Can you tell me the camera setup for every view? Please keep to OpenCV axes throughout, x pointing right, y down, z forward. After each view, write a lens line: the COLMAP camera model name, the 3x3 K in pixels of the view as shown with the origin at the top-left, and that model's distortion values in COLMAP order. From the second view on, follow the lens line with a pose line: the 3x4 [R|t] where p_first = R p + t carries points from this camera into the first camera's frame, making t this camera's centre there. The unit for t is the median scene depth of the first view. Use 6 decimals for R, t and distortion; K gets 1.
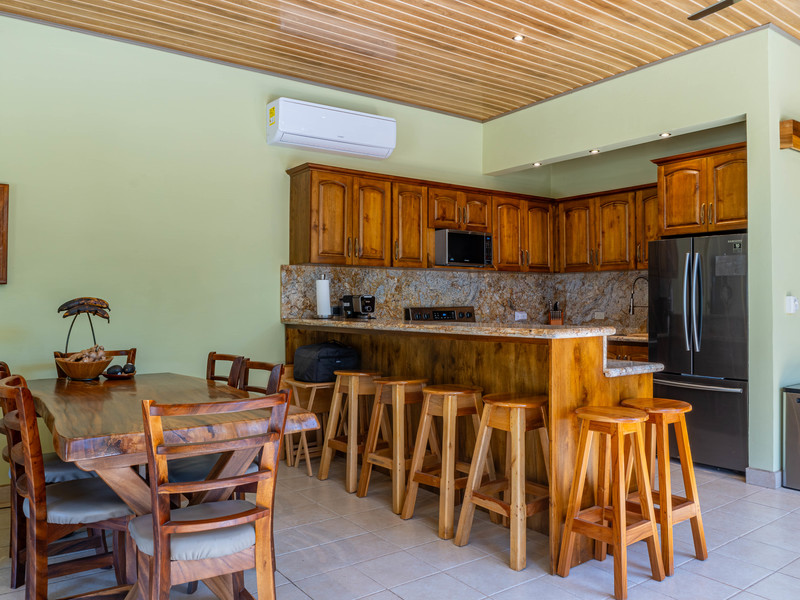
lens RADIAL K [[622.2, 0, 390.1], [0, 622.2, 301.8], [0, 0, 1]] dist [-0.021605, -0.001985]
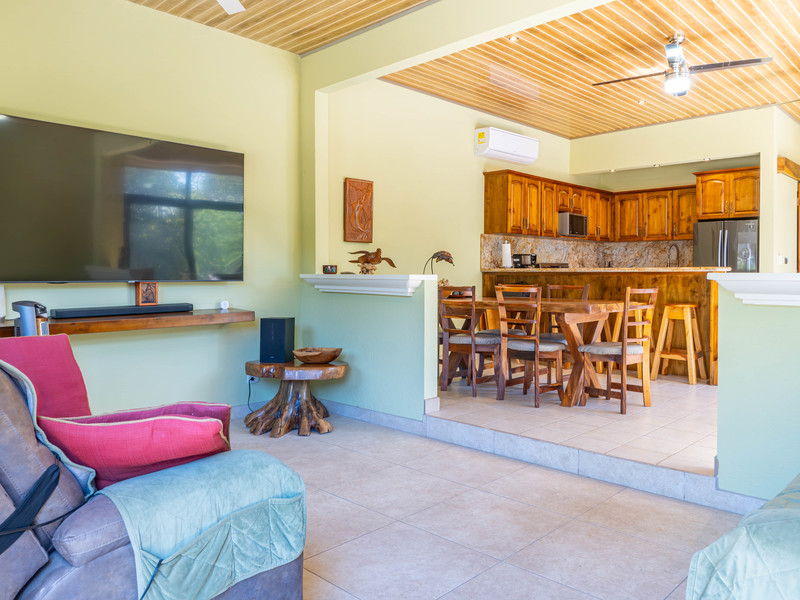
lens RADIAL K [[620.7, 0, 401.1], [0, 620.7, 285.6], [0, 0, 1]] dist [-0.009670, -0.002370]
pose [[0.982688, -0.001171, 0.185263, -0.640771], [-0.002551, 0.999800, 0.019849, 0.038327], [-0.185249, -0.019978, 0.982489, -0.470730]]
